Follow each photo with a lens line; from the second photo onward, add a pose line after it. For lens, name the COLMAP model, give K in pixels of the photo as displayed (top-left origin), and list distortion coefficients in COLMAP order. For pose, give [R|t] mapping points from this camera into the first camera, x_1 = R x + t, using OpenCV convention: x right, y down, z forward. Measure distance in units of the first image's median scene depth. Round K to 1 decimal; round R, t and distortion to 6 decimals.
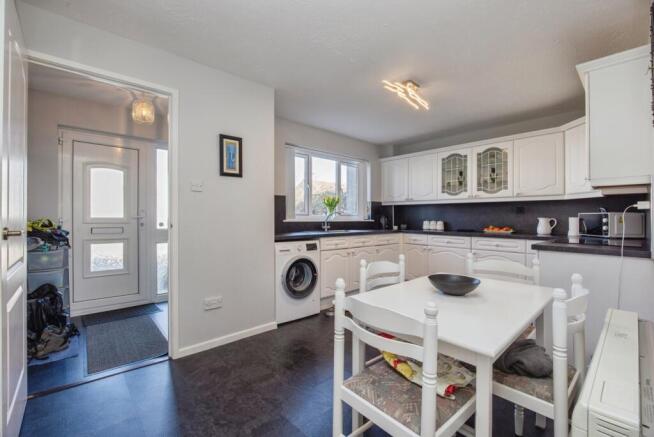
lens RADIAL K [[285.8, 0, 333.9], [0, 285.8, 217.0], [0, 0, 1]] dist [-0.019515, -0.000017]
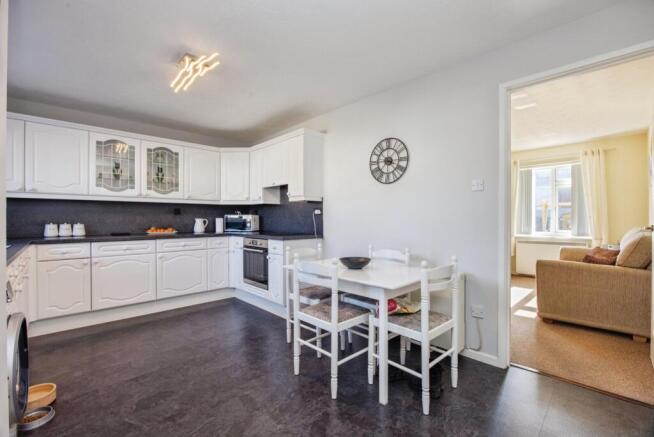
lens RADIAL K [[285.8, 0, 329.7], [0, 285.8, 217.2], [0, 0, 1]] dist [-0.019515, -0.000017]
pose [[-0.039973, 0.000967, 0.999200, -0.465396], [0.002457, 0.999997, -0.000870, -0.000456], [-0.999198, 0.002420, -0.039975, 0.486886]]
